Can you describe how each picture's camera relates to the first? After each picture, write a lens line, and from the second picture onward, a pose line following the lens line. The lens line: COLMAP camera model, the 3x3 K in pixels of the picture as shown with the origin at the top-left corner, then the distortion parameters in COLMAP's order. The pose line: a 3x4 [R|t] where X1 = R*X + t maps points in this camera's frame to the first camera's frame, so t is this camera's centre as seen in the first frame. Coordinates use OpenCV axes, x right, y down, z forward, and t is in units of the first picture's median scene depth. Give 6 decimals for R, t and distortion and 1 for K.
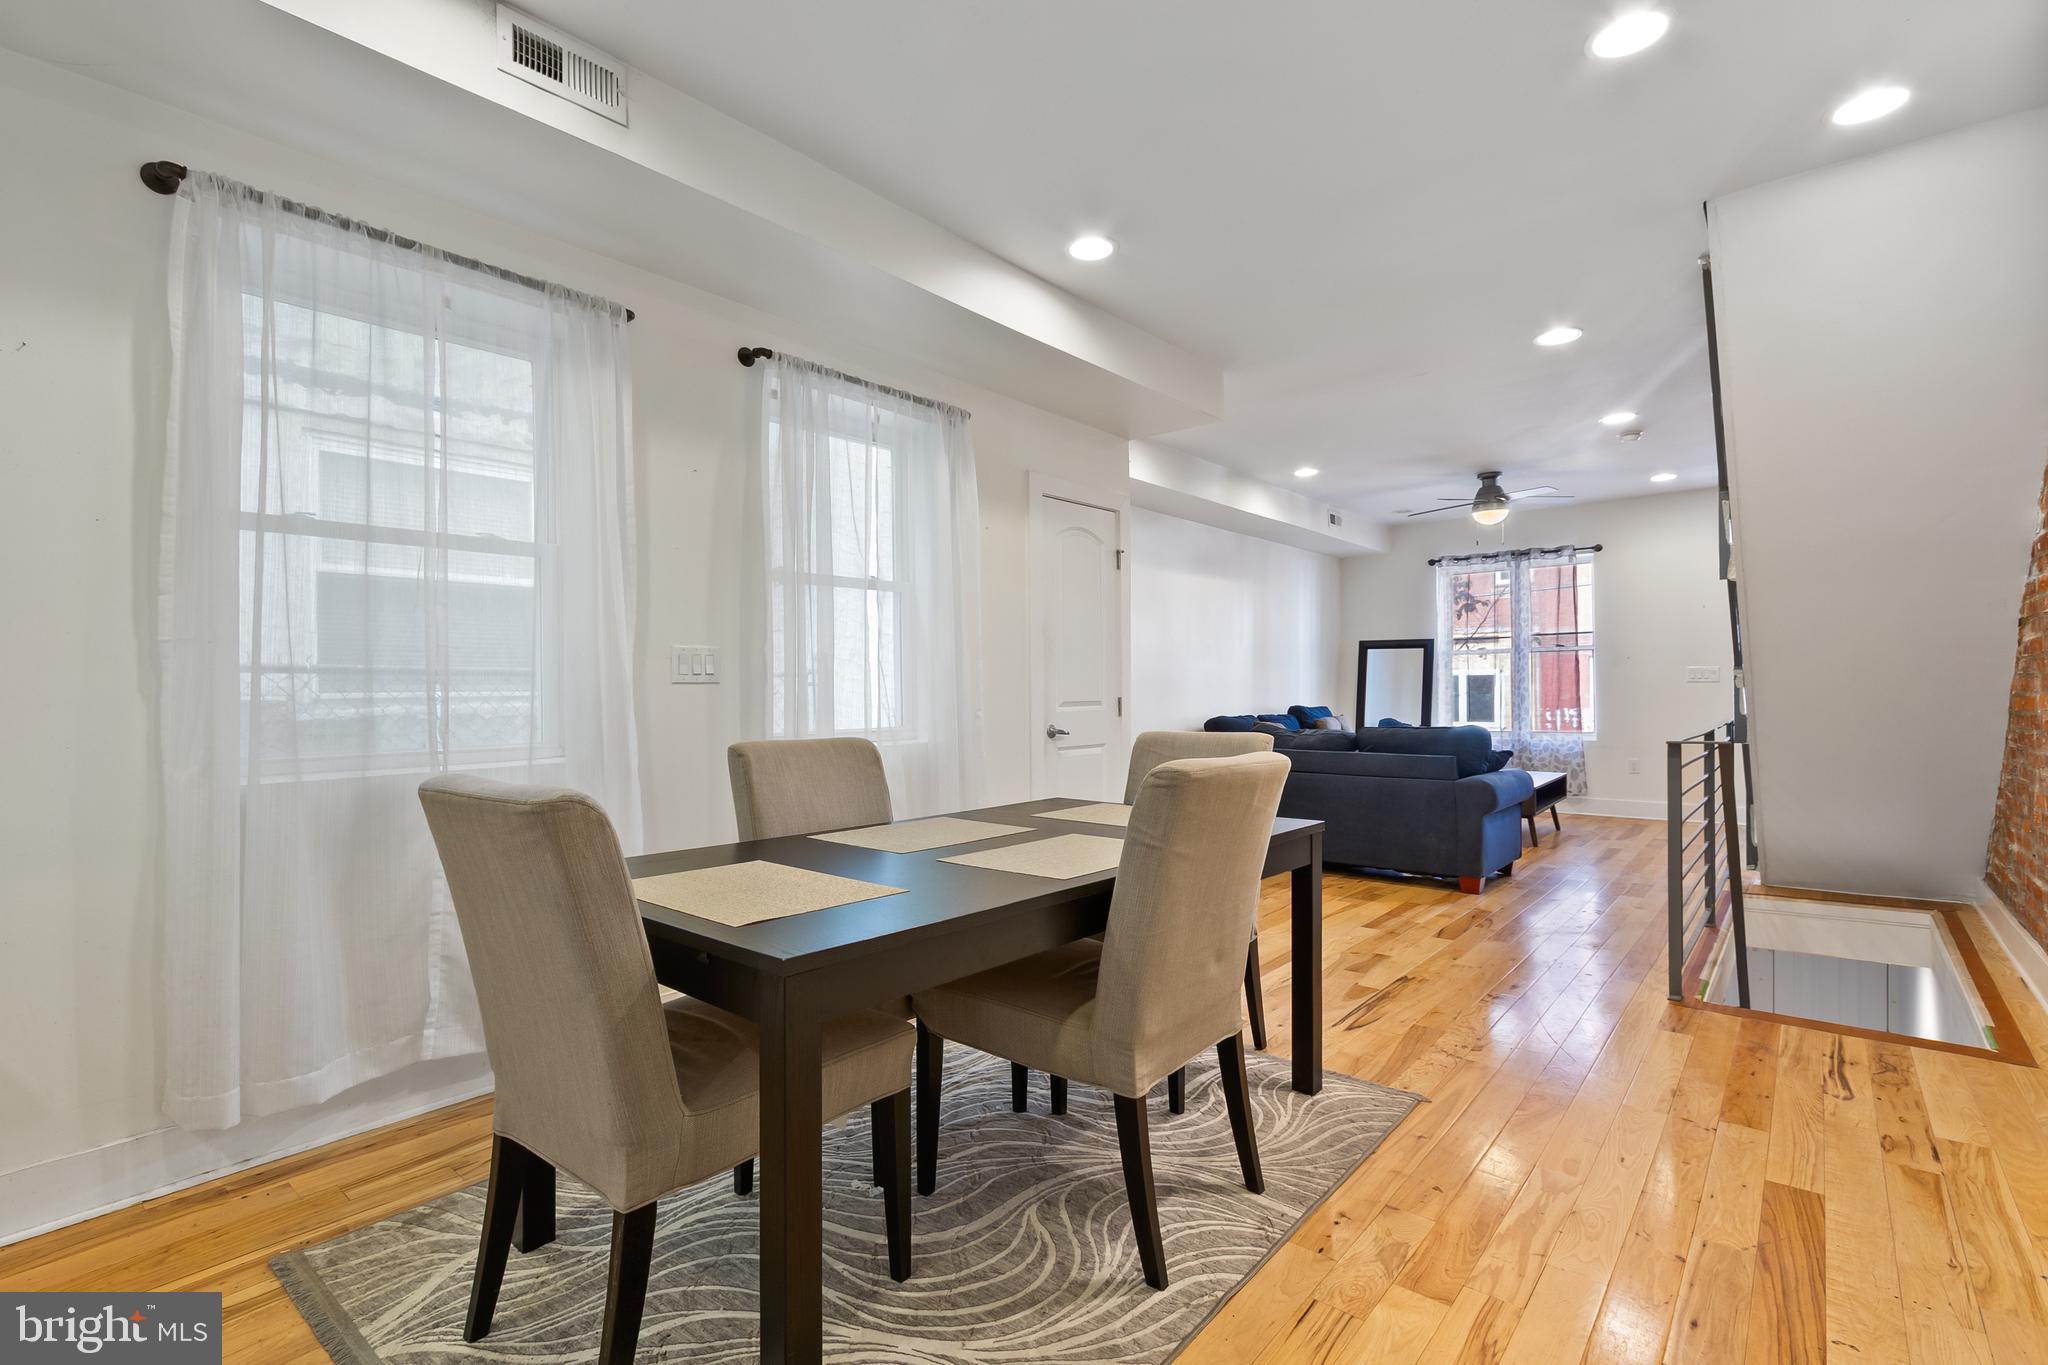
lens RADIAL K [[928.3, 0, 1019.8], [0, 928.3, 697.3], [0, 0, 1]] dist [0.004767, -0.001921]
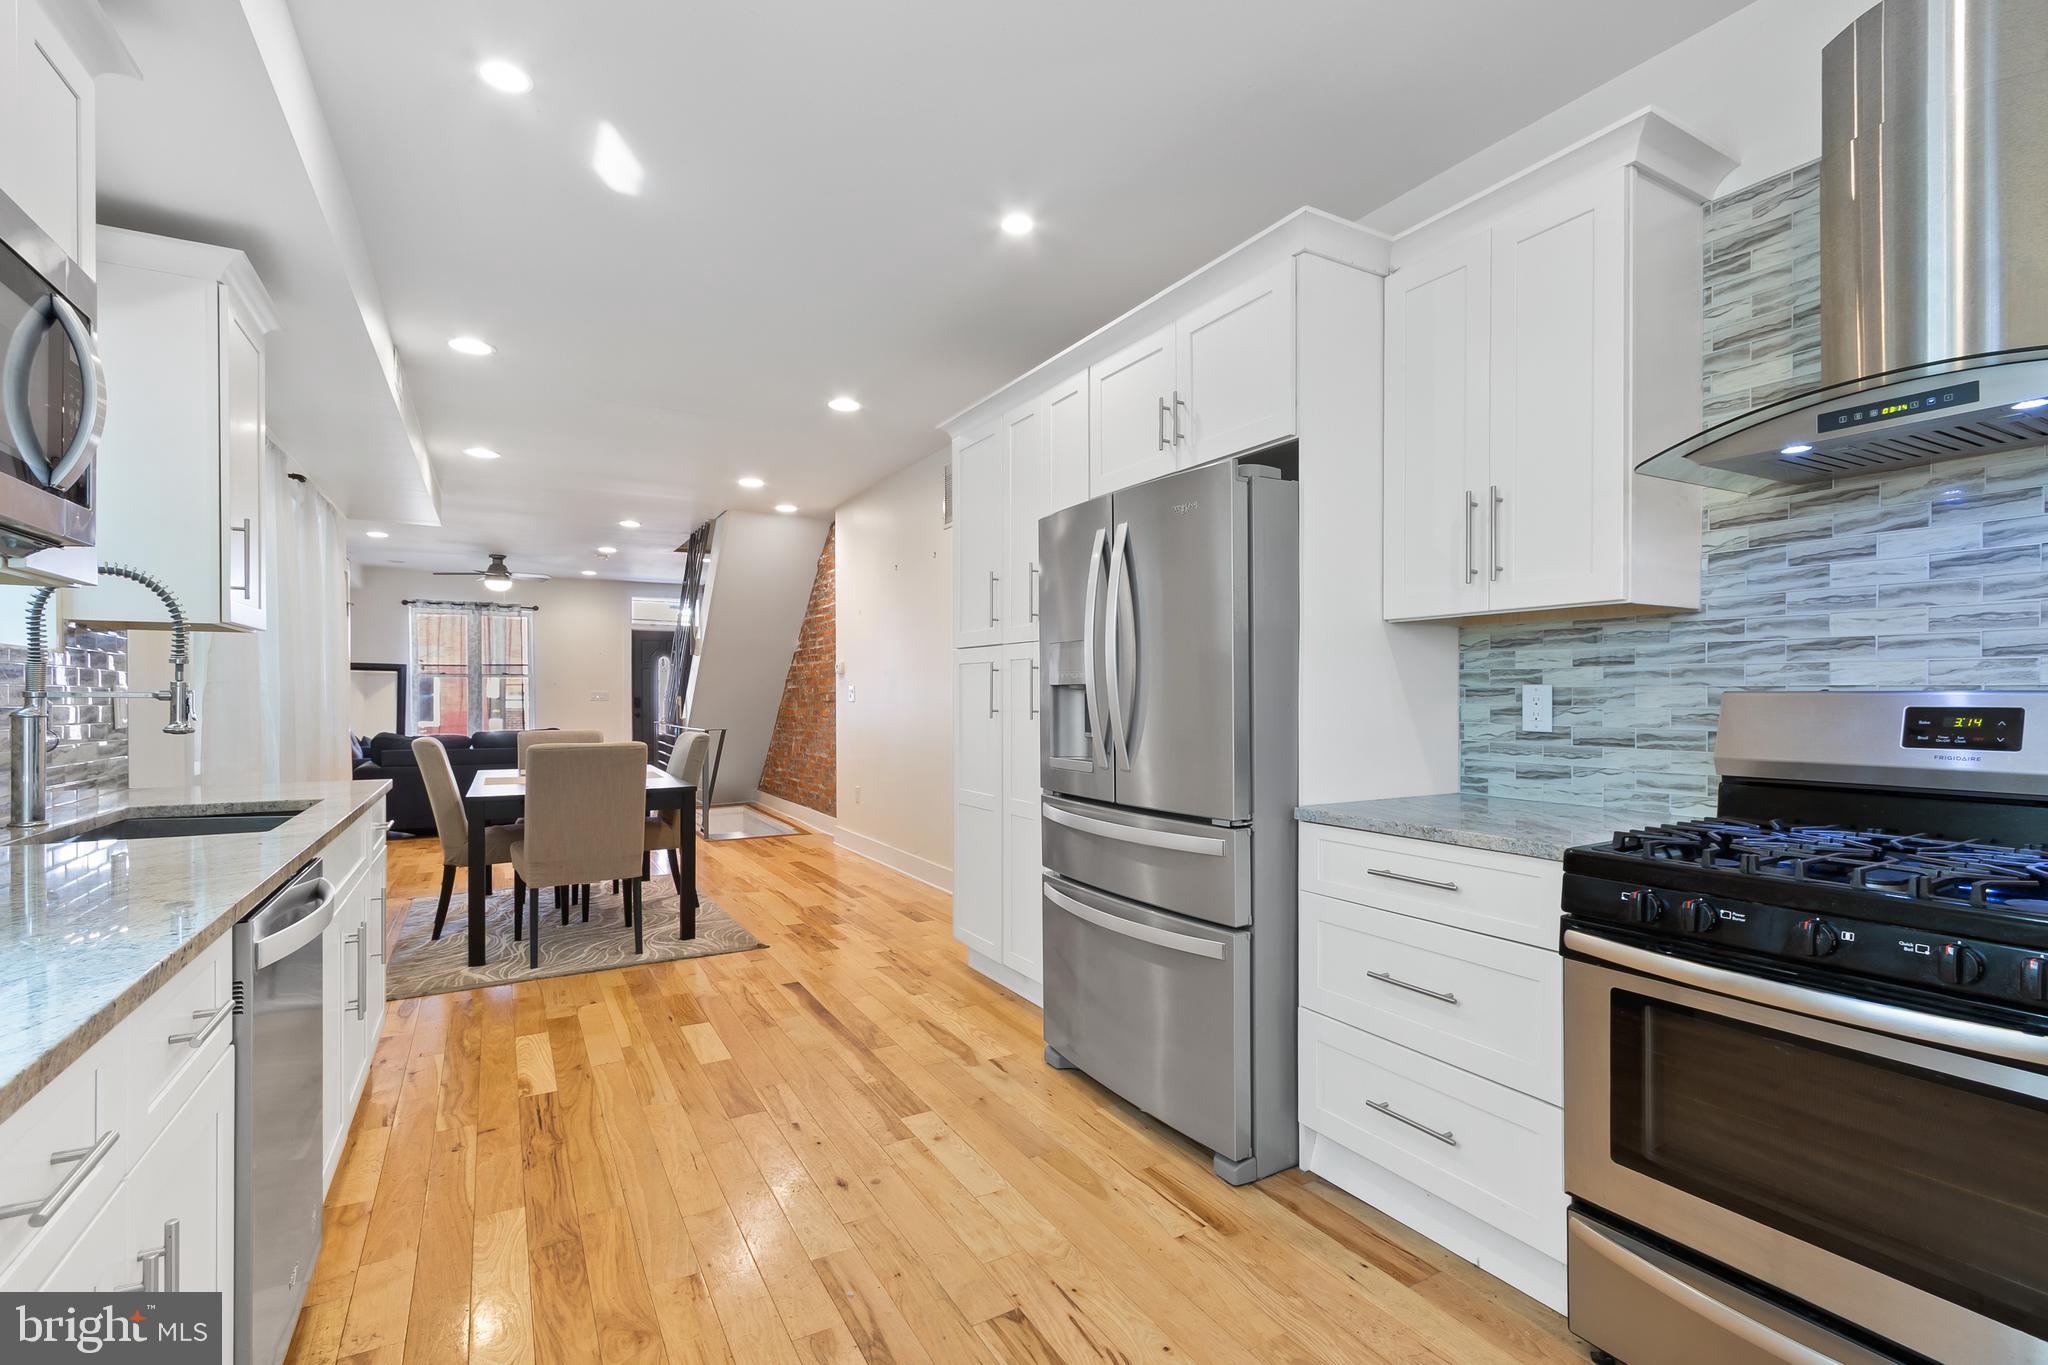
lens RADIAL K [[928.3, 0, 1041.2], [0, 928.3, 703.0], [0, 0, 1]] dist [0.004767, -0.001921]
pose [[0.323808, 0.001167, 0.946122, -0.499917], [0.005096, 0.999983, -0.002978, -0.003278], [-0.946109, 0.005786, 0.323796, -0.222056]]
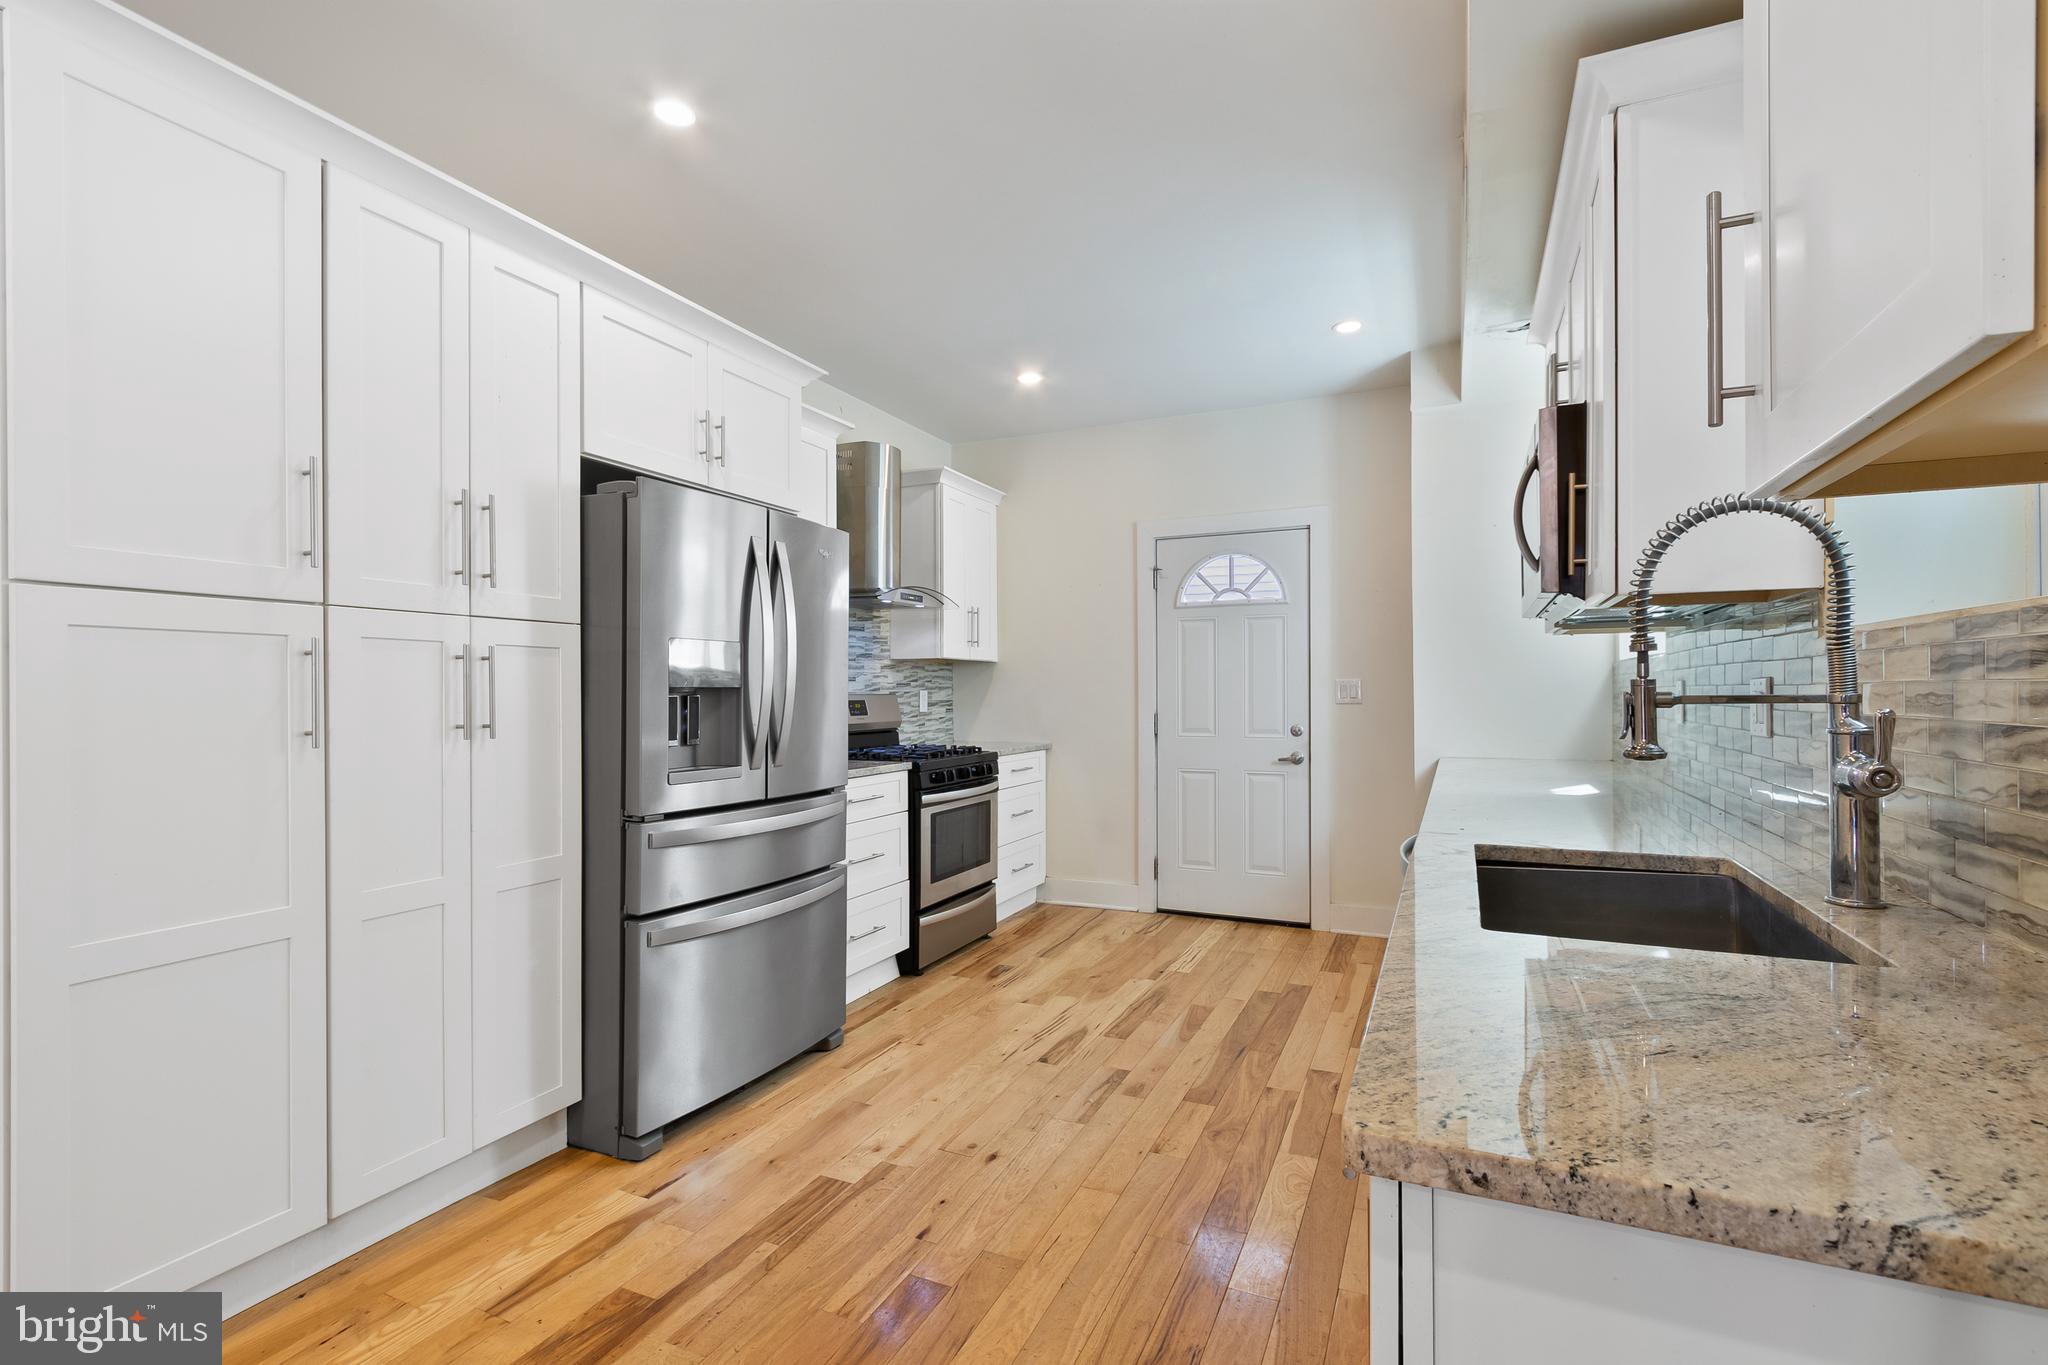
lens RADIAL K [[928.3, 0, 1023.2], [0, 928.3, 690.7], [0, 0, 1]] dist [0.004767, -0.001921]
pose [[-0.961825, 0.012458, -0.273383, -0.181569], [0.010050, 0.999897, 0.010207, -0.011765], [0.273482, 0.007070, -0.961851, 0.217564]]
